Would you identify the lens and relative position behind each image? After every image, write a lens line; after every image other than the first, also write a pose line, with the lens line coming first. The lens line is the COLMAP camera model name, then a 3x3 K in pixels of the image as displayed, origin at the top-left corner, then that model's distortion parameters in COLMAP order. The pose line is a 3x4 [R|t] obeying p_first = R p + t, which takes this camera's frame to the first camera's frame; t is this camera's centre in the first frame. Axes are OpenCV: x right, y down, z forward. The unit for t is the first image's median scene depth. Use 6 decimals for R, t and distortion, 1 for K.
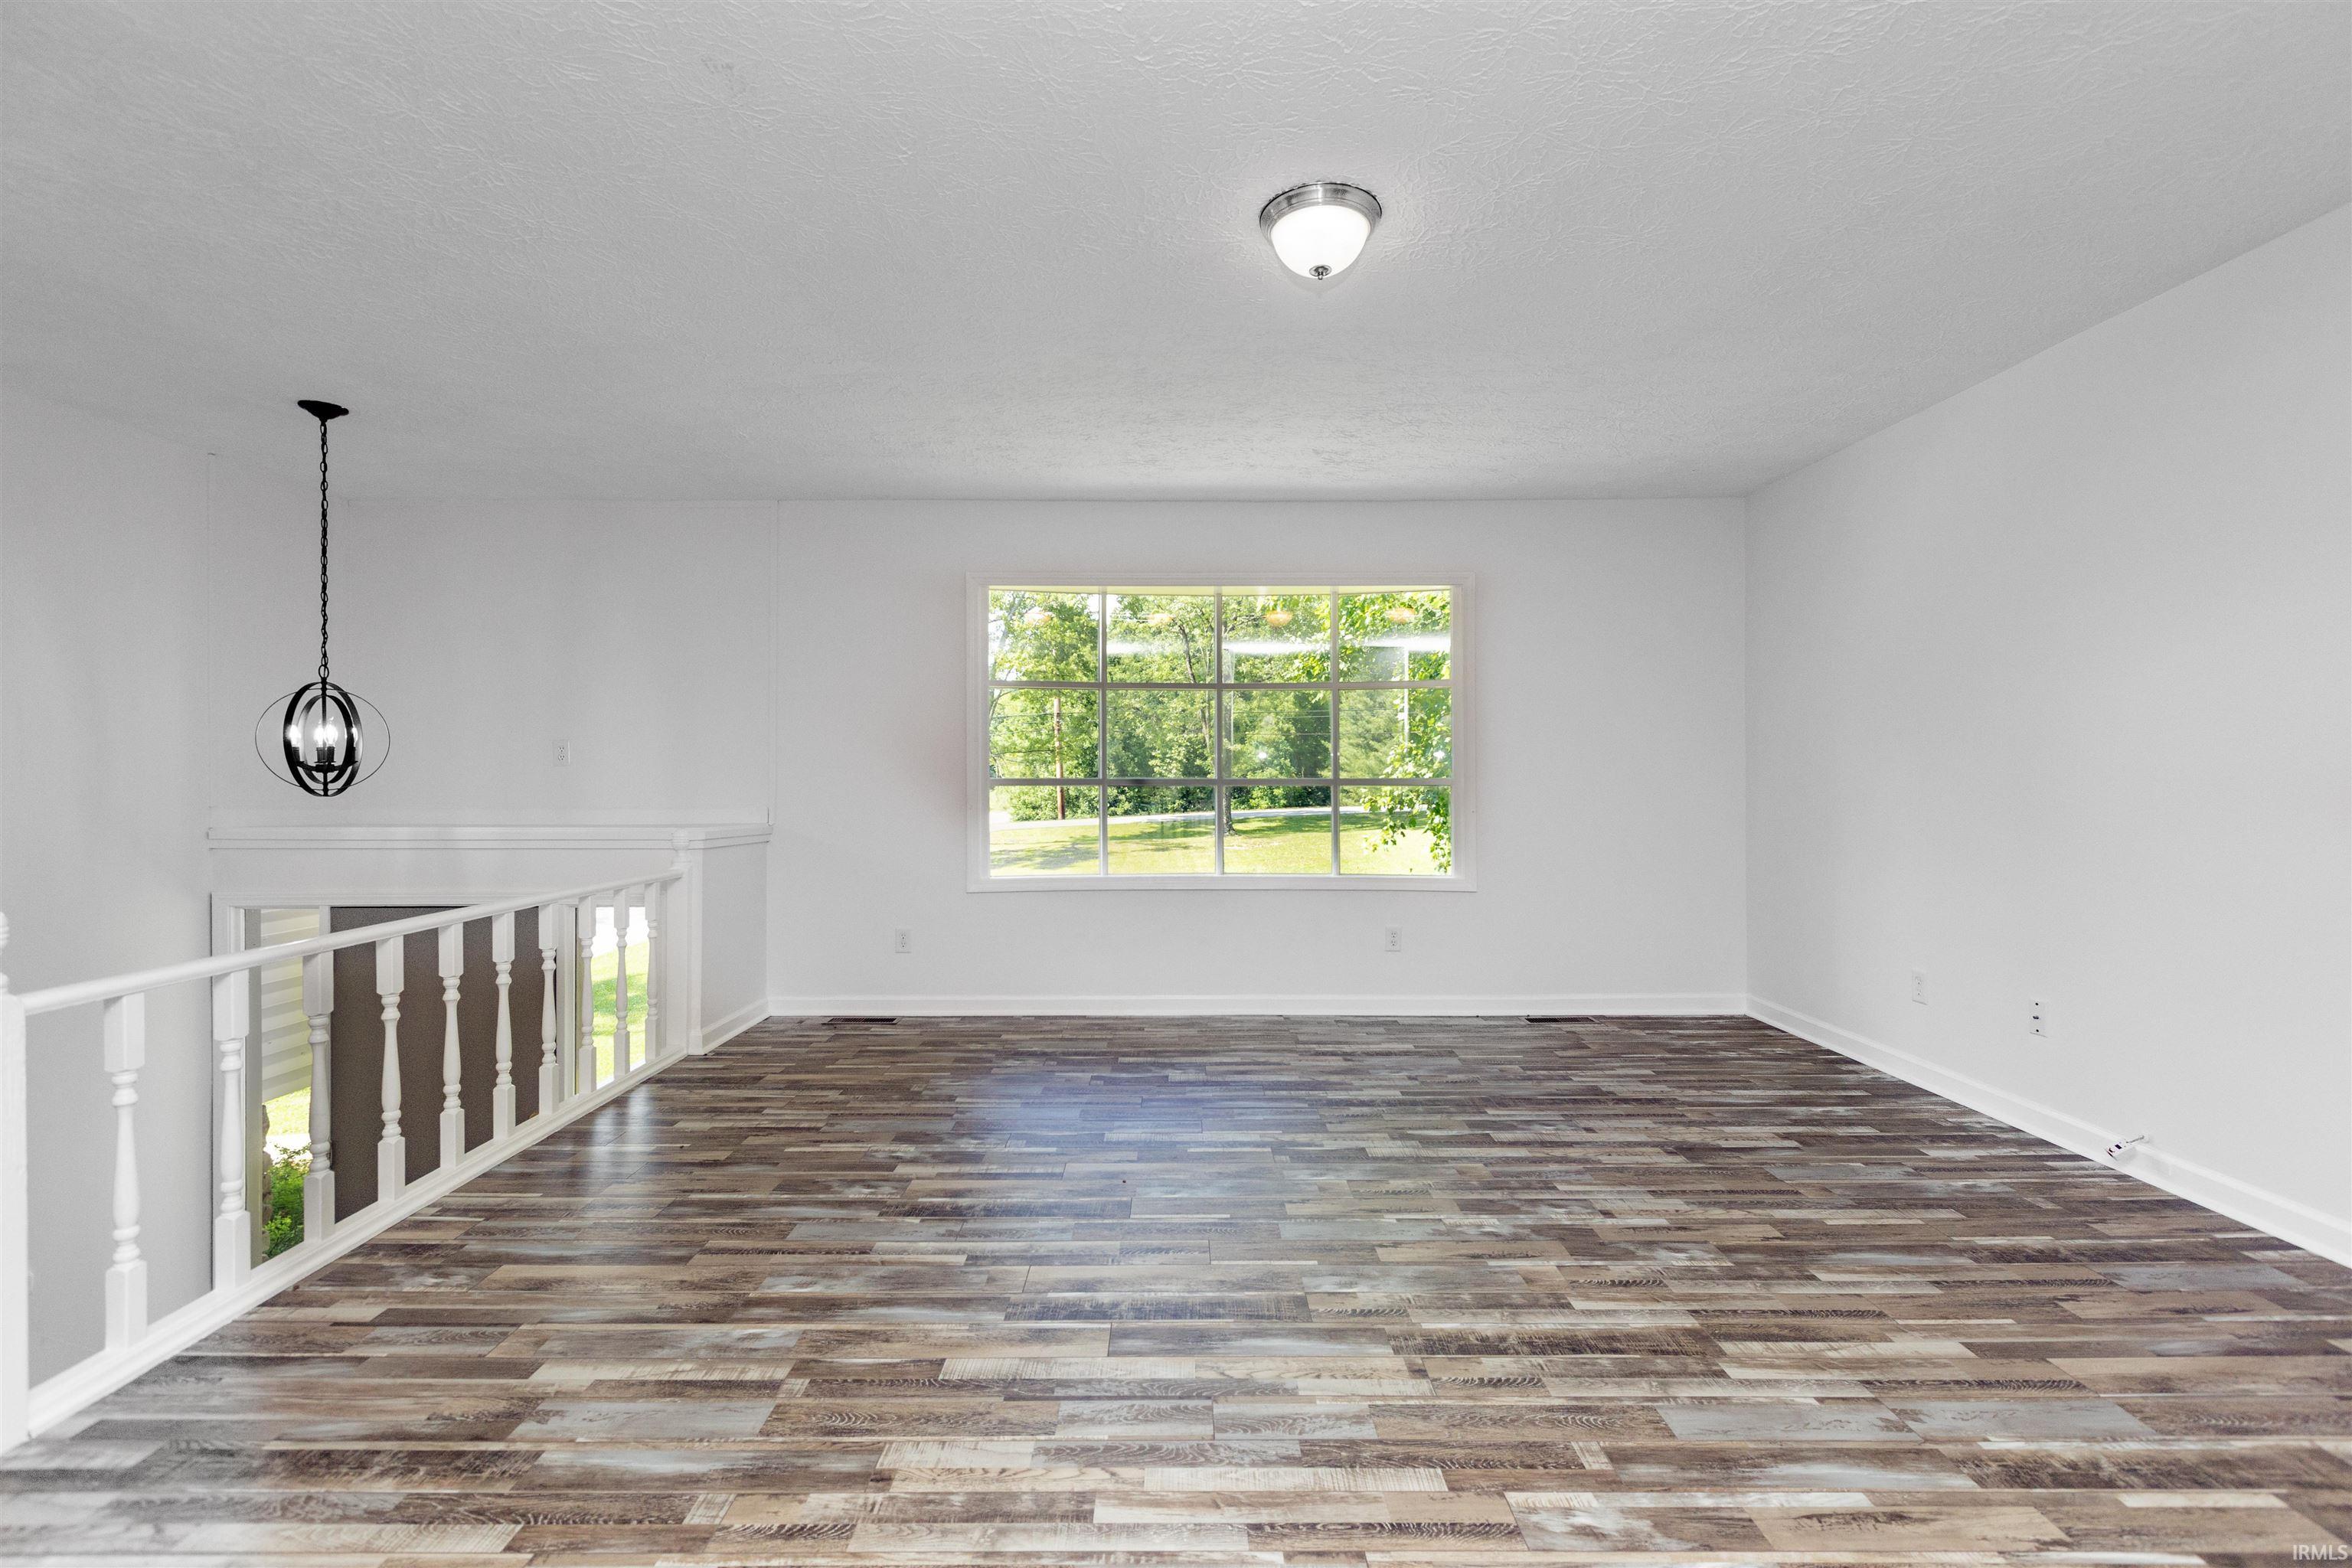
lens RADIAL K [[1051.8, 0, 1176.8], [0, 1051.8, 775.9], [0, 0, 1]] dist [0.004686, -0.000397]
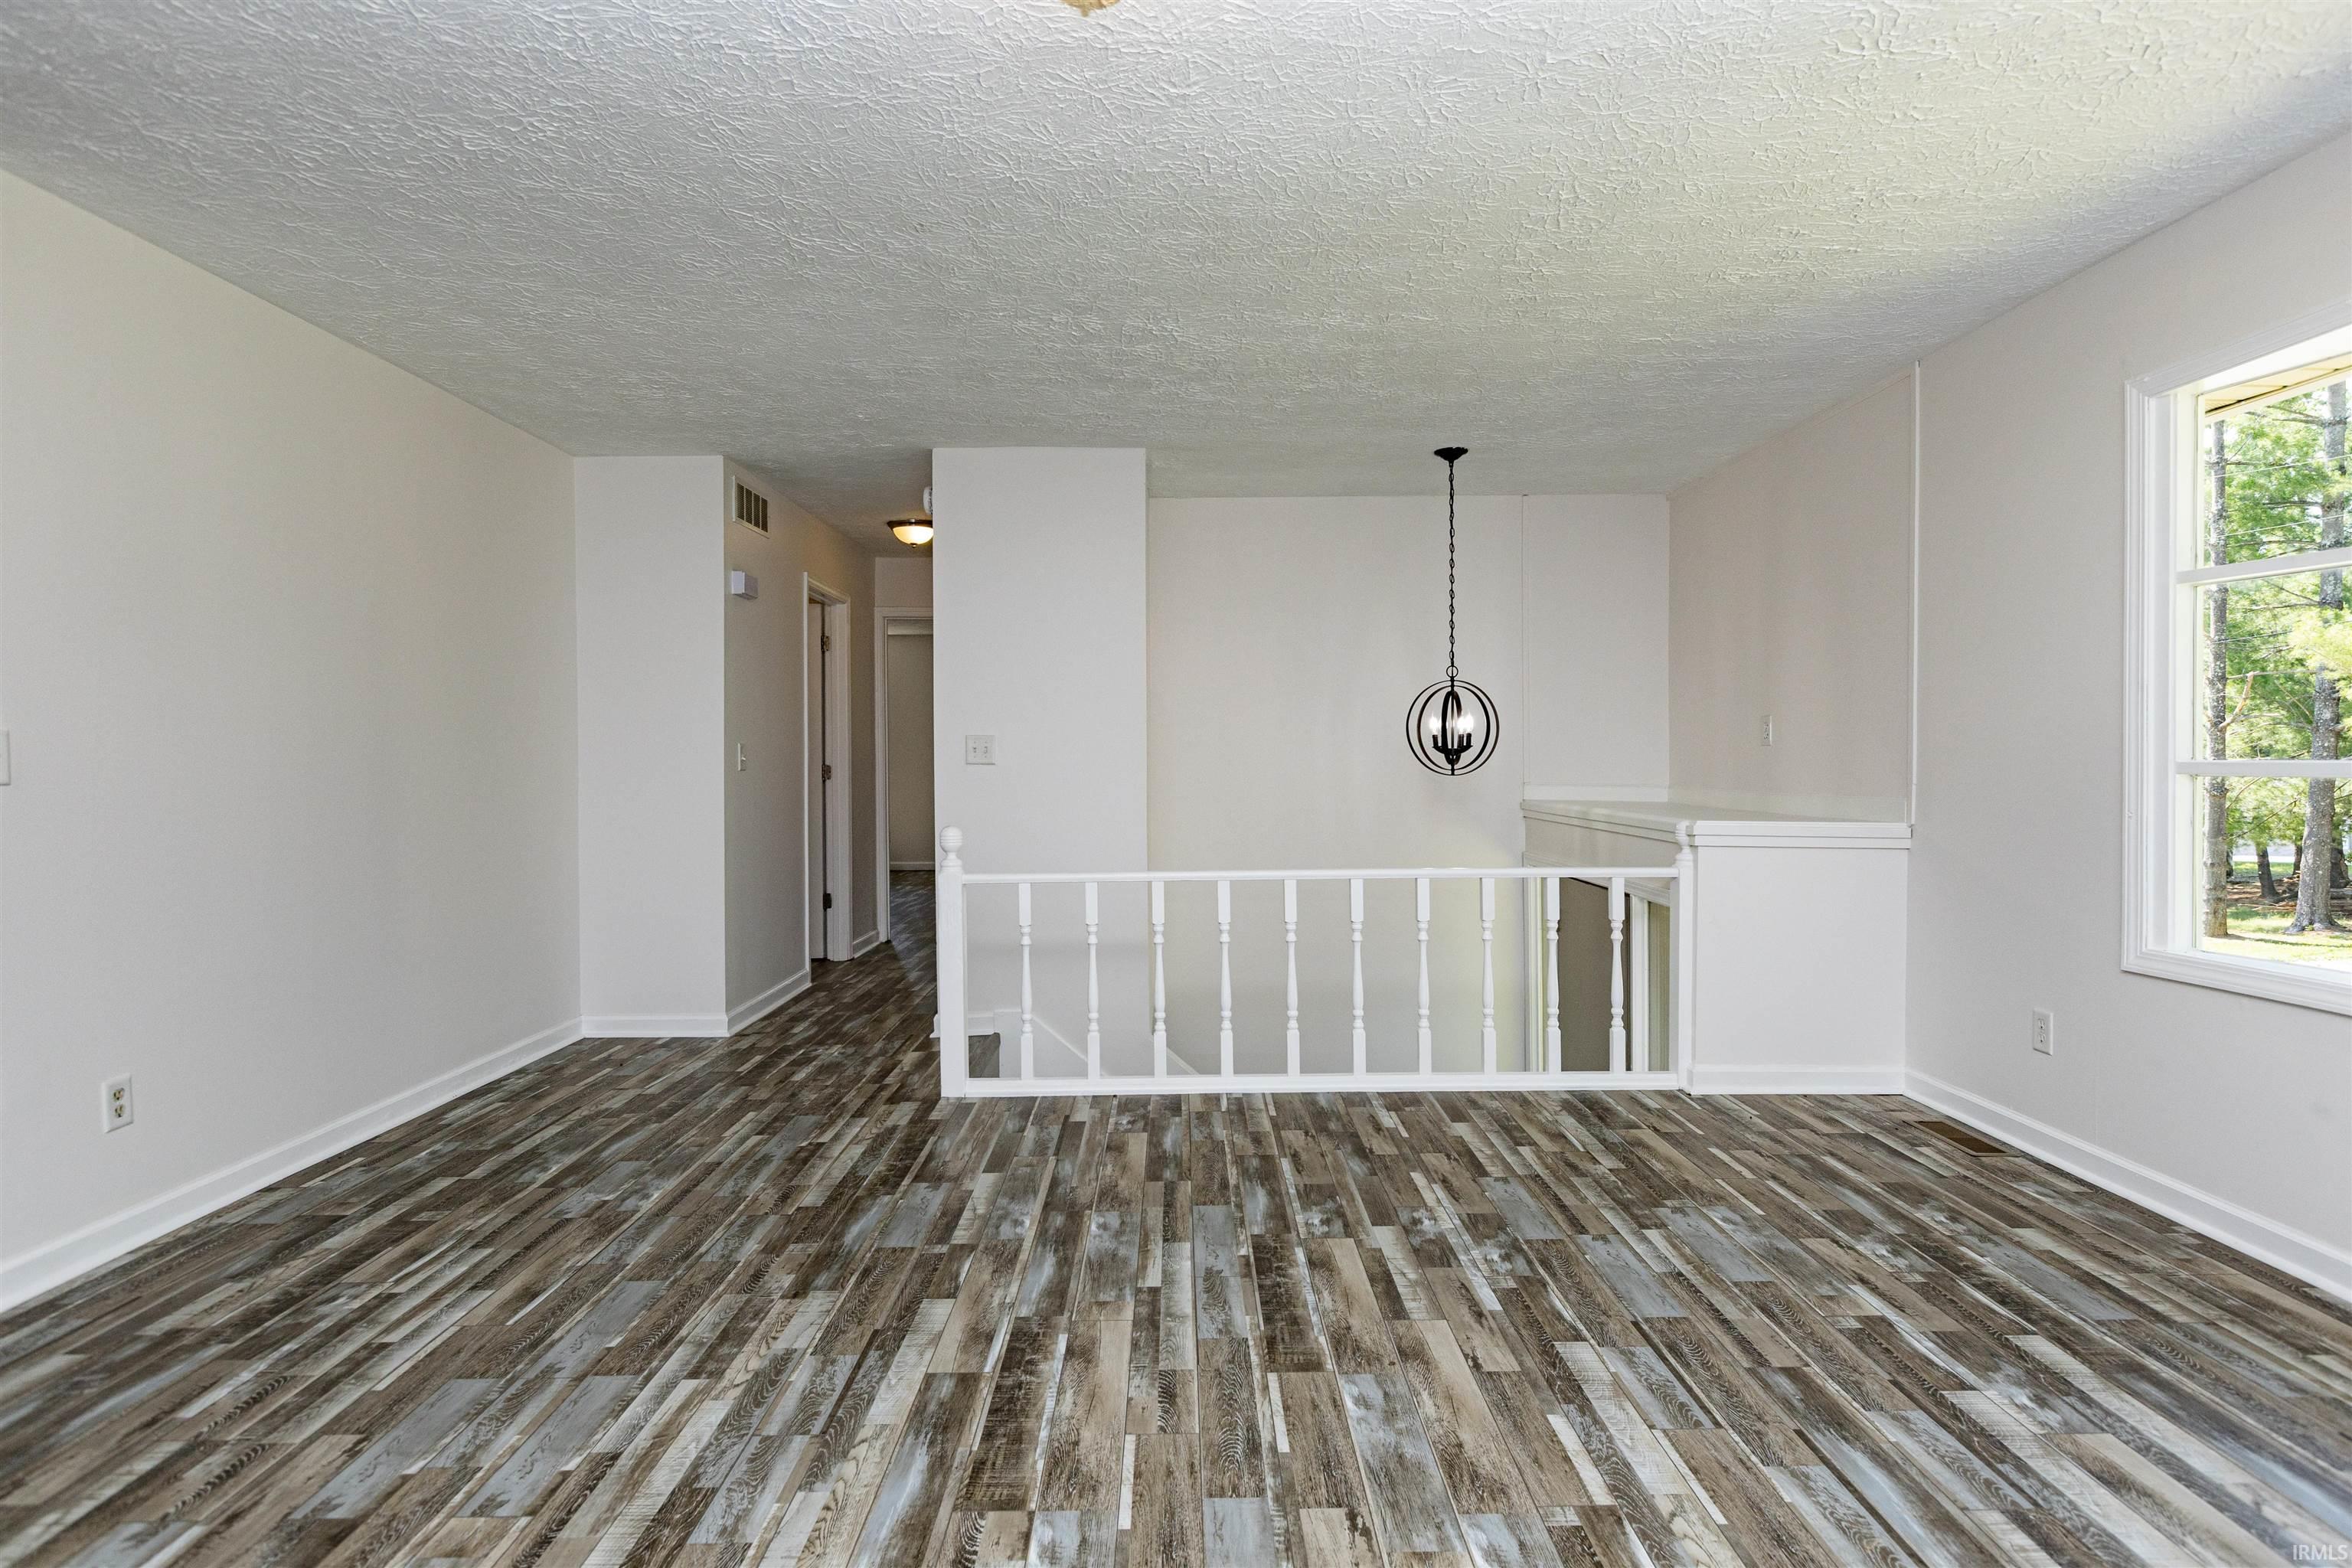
lens RADIAL K [[1207.9, 0, 1181.1], [0, 1207.9, 770.1], [0, 0, 1]] dist [0.000027, 0.000595]
pose [[0.003826, 0.012035, -0.999920, 0.903234], [0.005603, 0.999912, 0.012057, -0.006583], [0.999977, -0.005649, 0.003759, 1.085897]]
